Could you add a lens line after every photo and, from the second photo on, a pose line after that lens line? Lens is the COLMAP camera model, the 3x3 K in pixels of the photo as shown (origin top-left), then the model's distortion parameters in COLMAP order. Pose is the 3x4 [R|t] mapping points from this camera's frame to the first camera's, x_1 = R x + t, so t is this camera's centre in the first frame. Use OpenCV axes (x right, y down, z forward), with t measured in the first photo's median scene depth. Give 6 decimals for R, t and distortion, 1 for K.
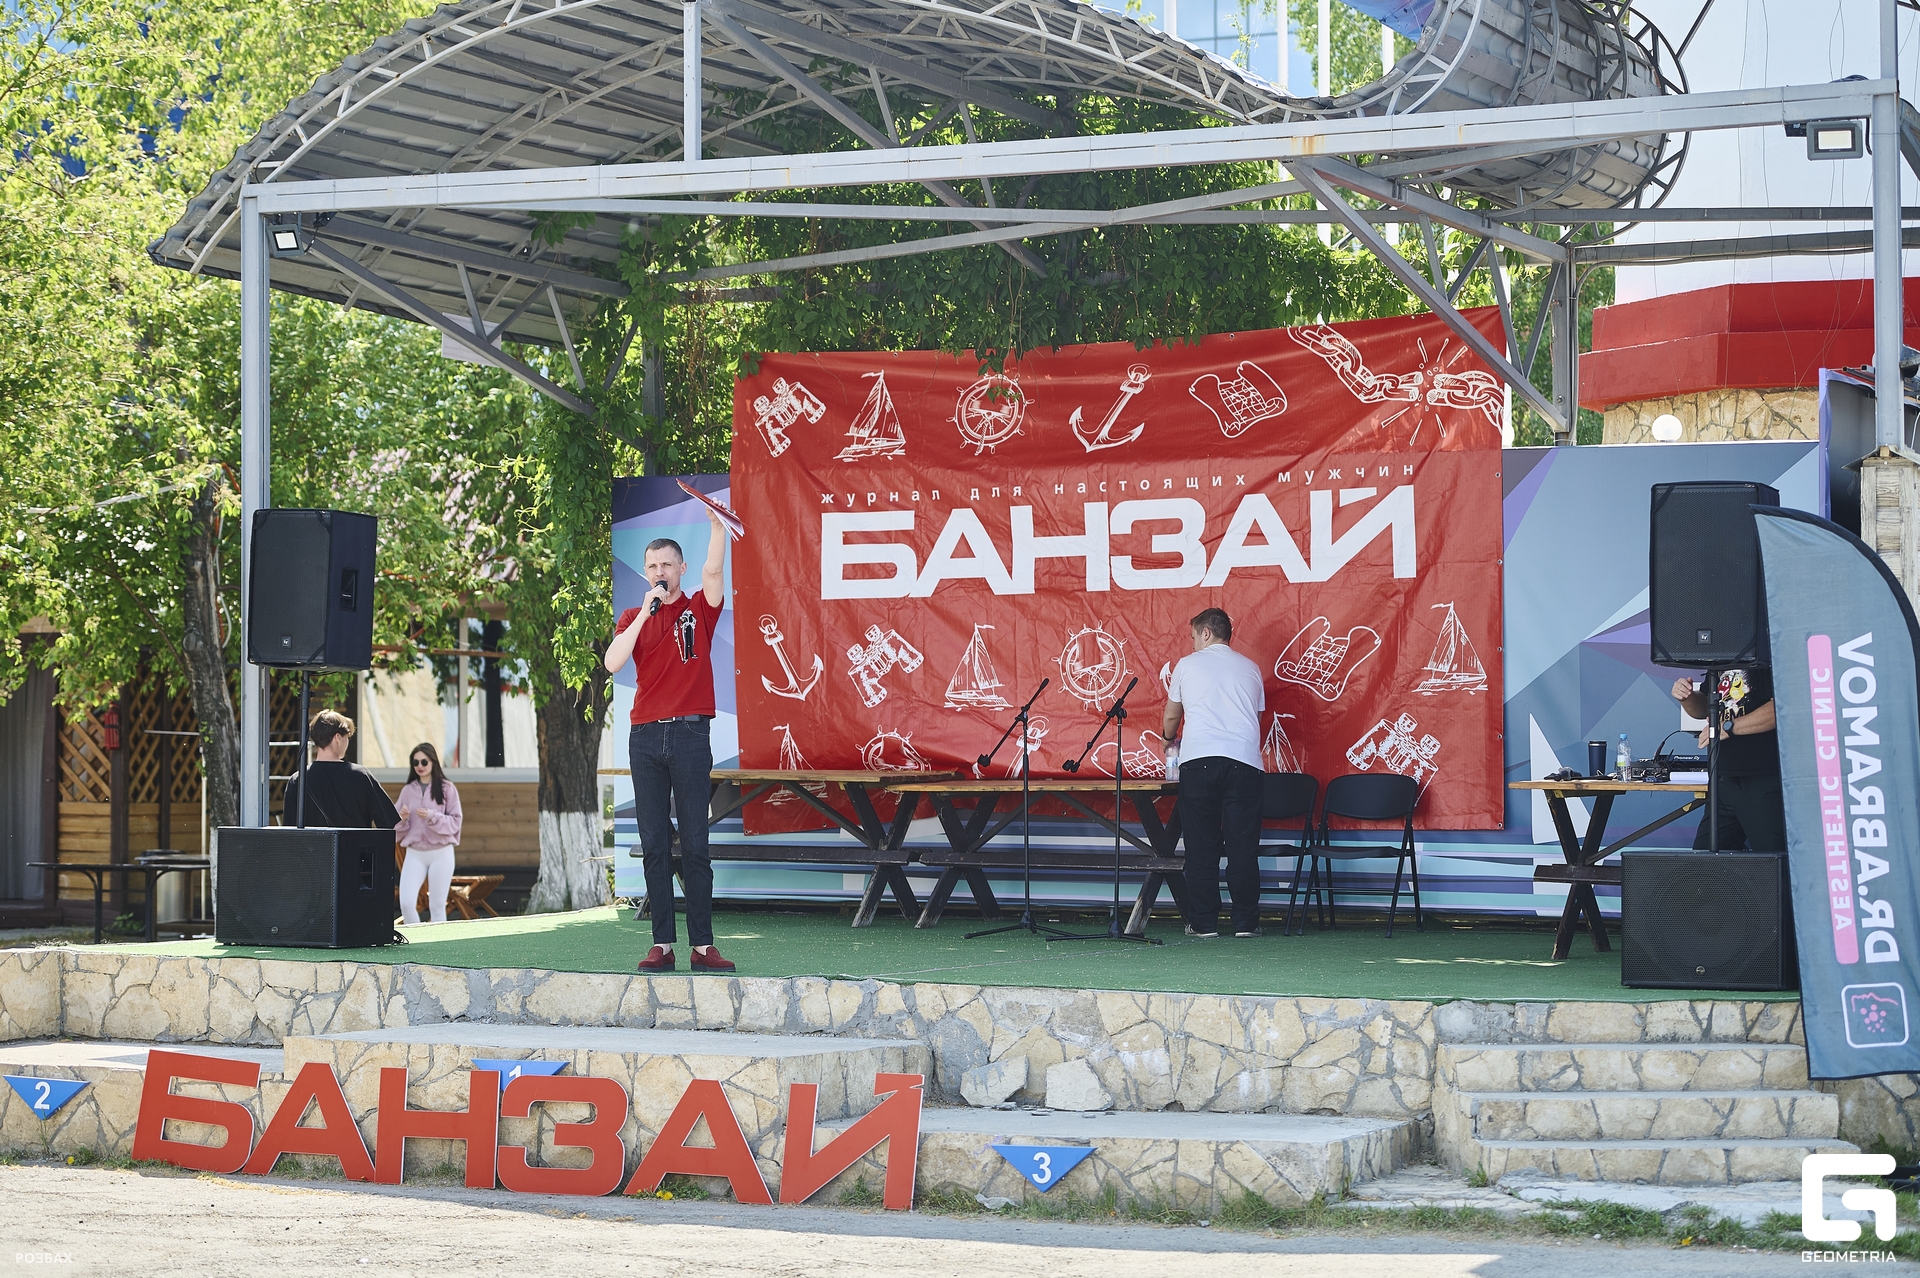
lens RADIAL K [[3935.0, 0, 995.0], [0, 3935.0, 645.9], [0, 0, 1]] dist [-0.056875, 0.211002]
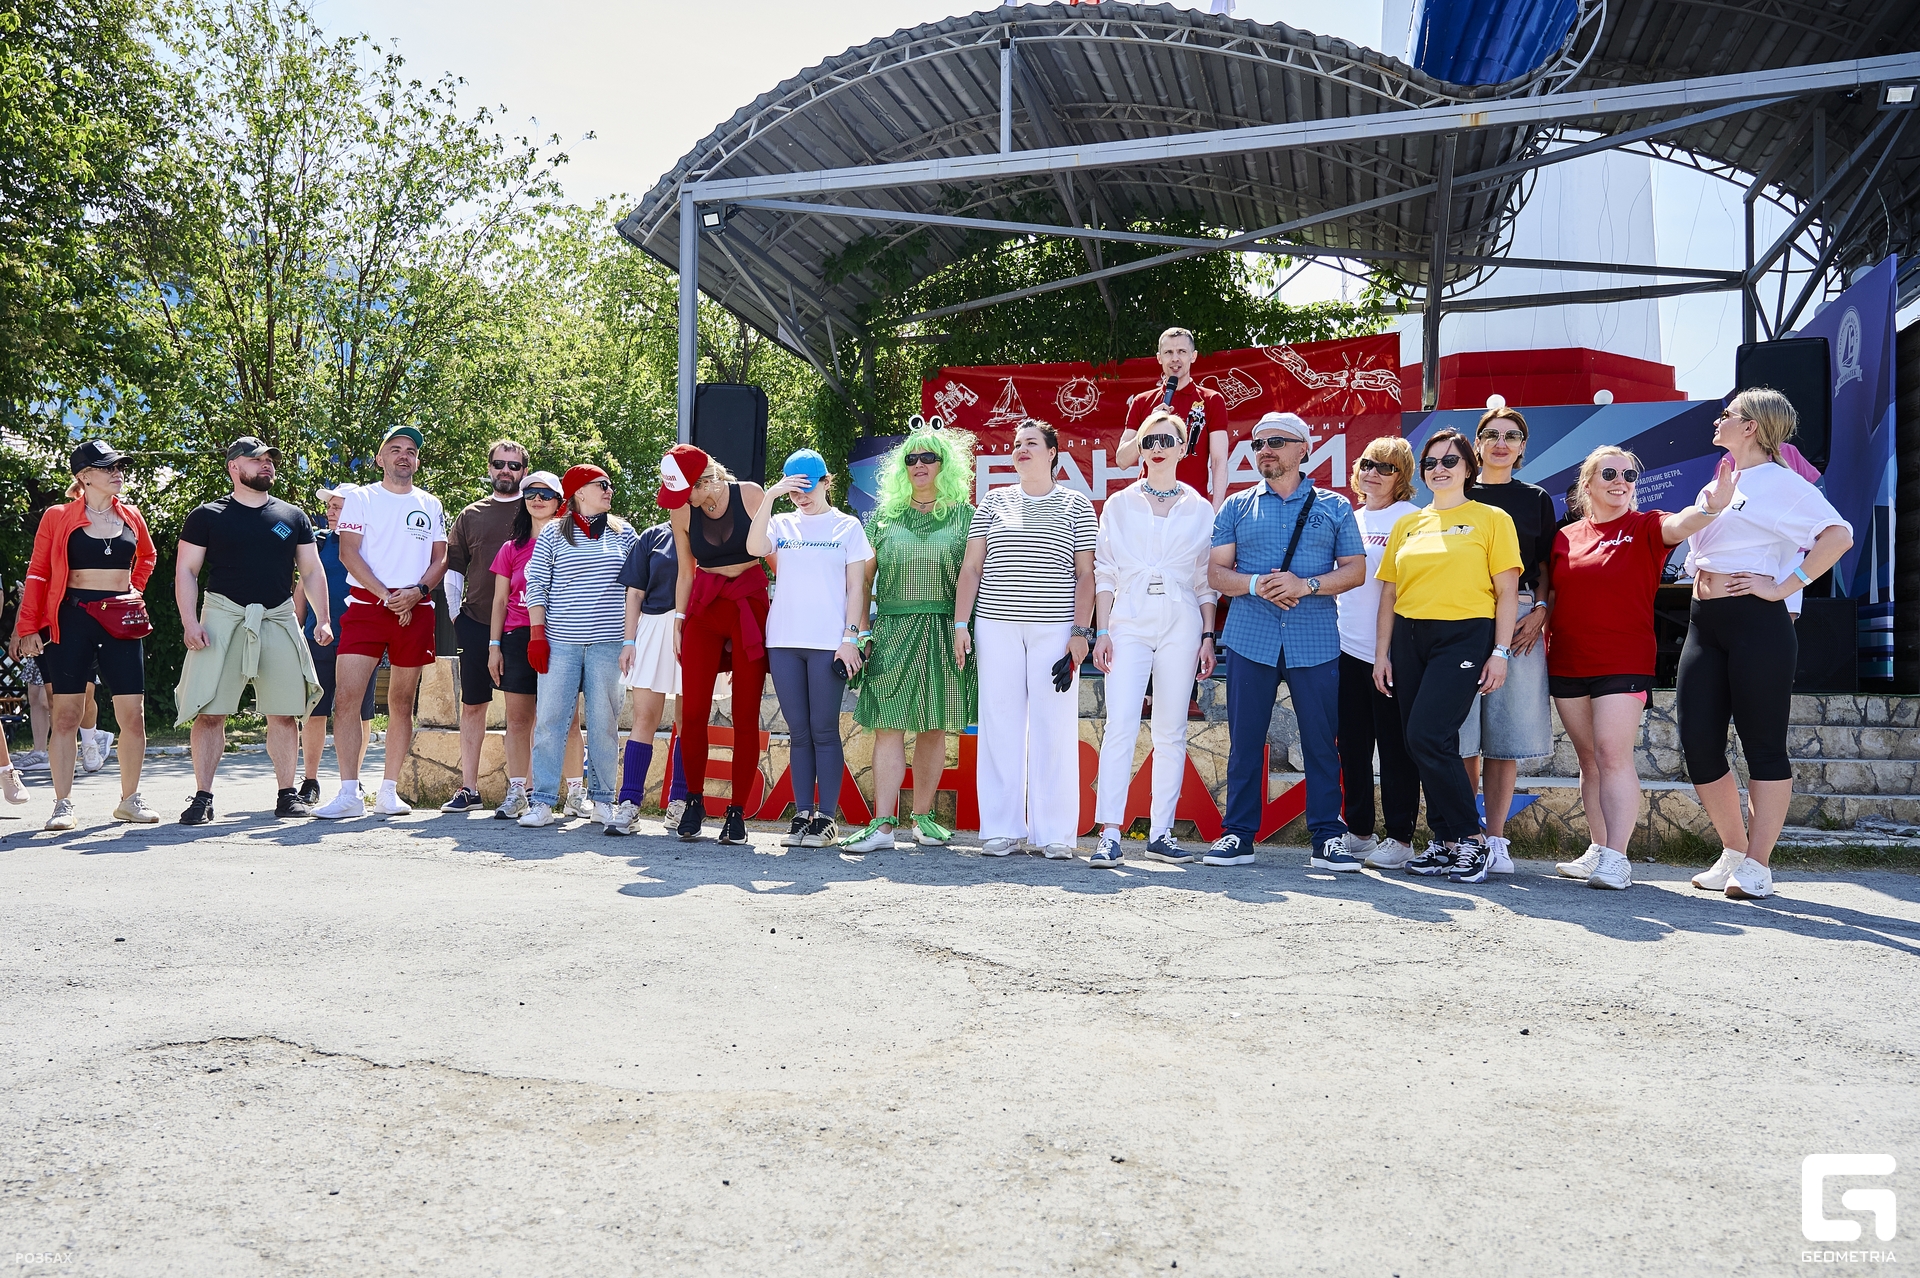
lens RADIAL K [[1382.6, 0, 947.5], [0, 1382.6, 643.3], [0, 0, 1]] dist [0.001318, -0.000657]
pose [[0.992481, 0.019728, 0.120801, -0.151328], [-0.018339, 0.999752, -0.012594, 0.067621], [-0.121019, 0.010284, 0.992597, 0.454759]]
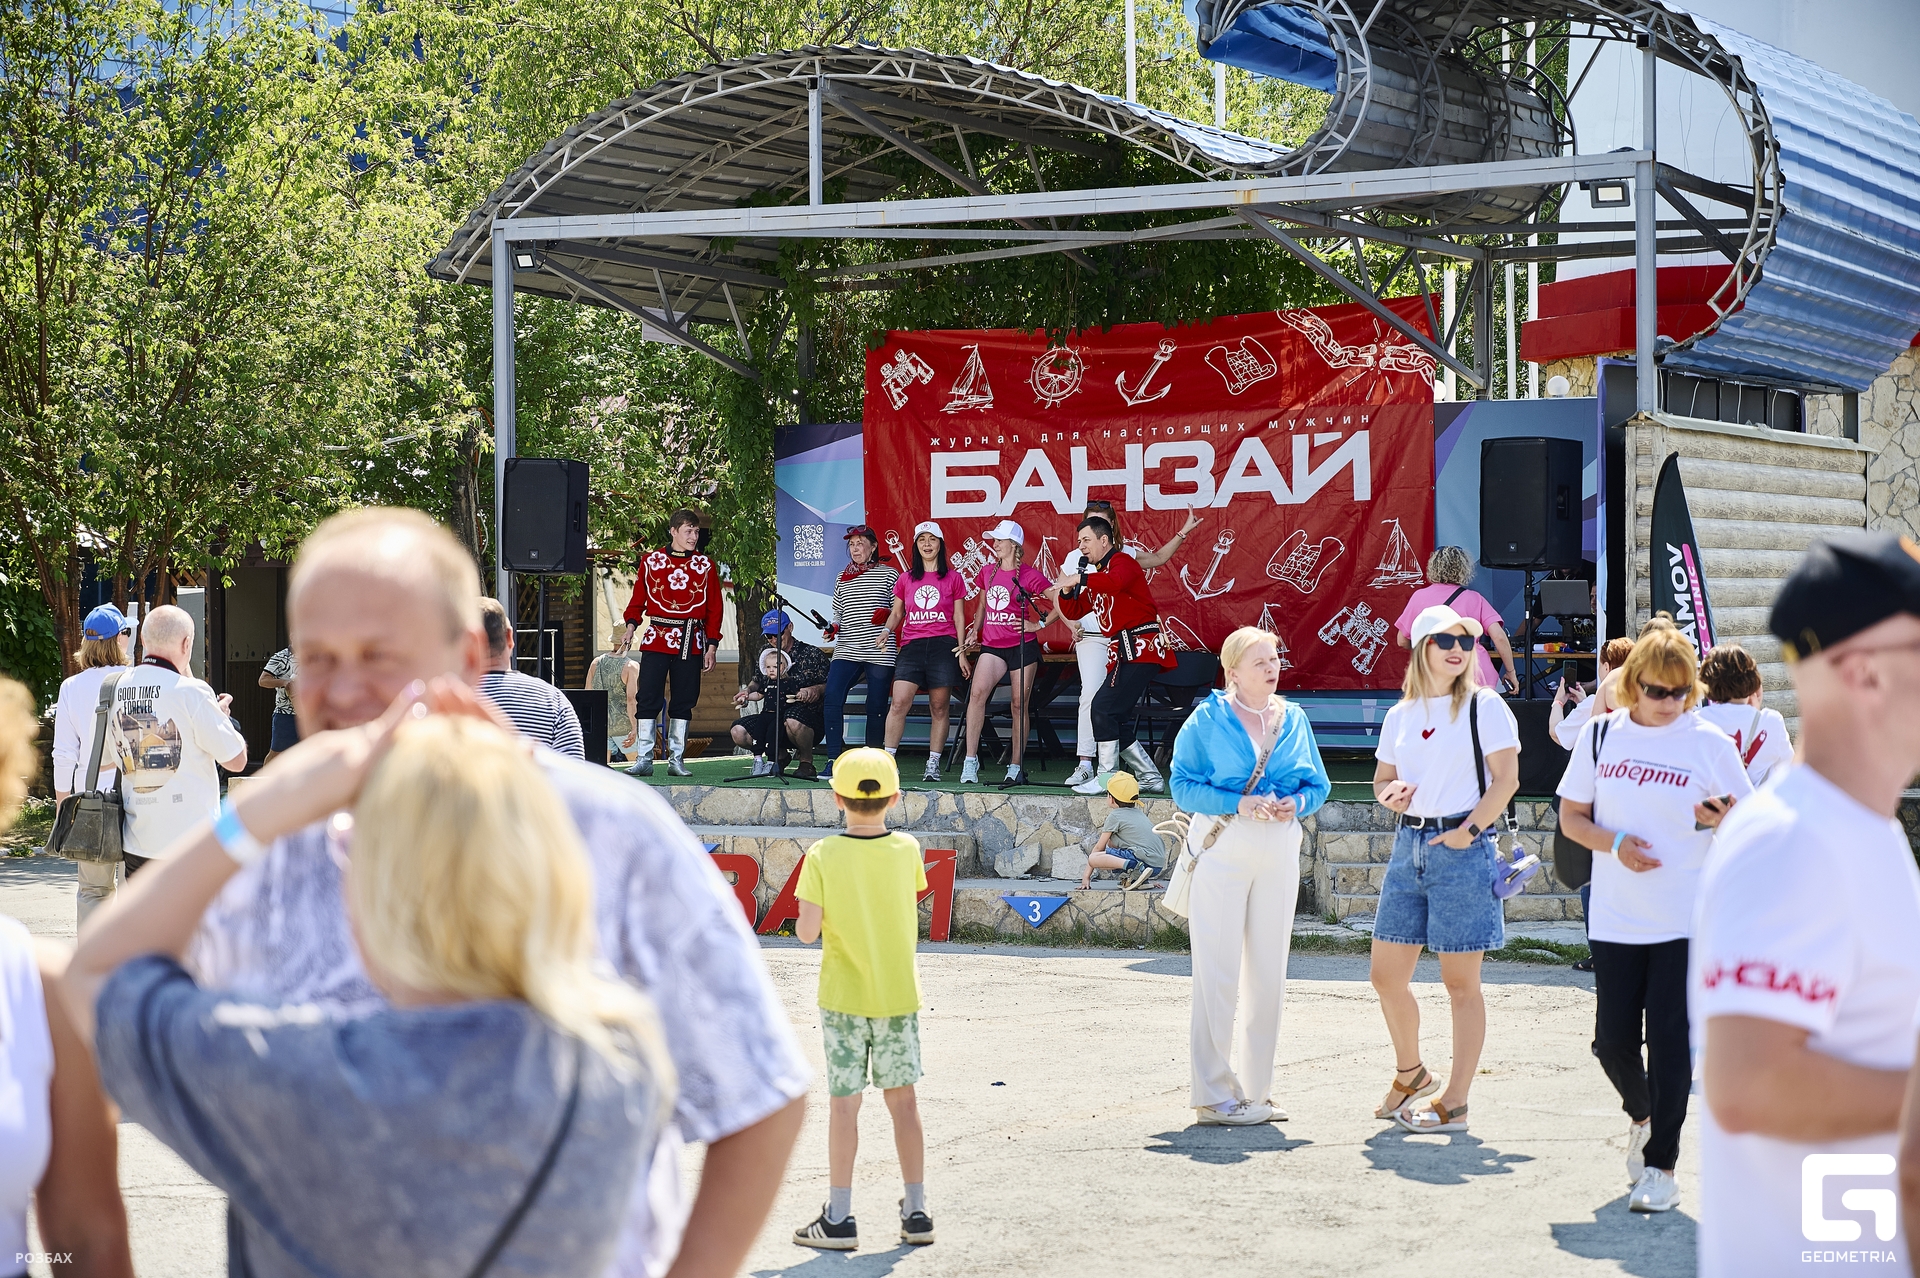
lens RADIAL K [[3819.0, 0, 960.0], [0, 3819.0, 639.0], [0, 0, 1]] dist [0.002167, 0.280541]
pose [[0.997573, -0.004494, -0.069479, 0.063230], [0.006337, 0.999633, 0.026338, -0.005737], [0.069335, -0.026714, 0.997236, -0.323926]]
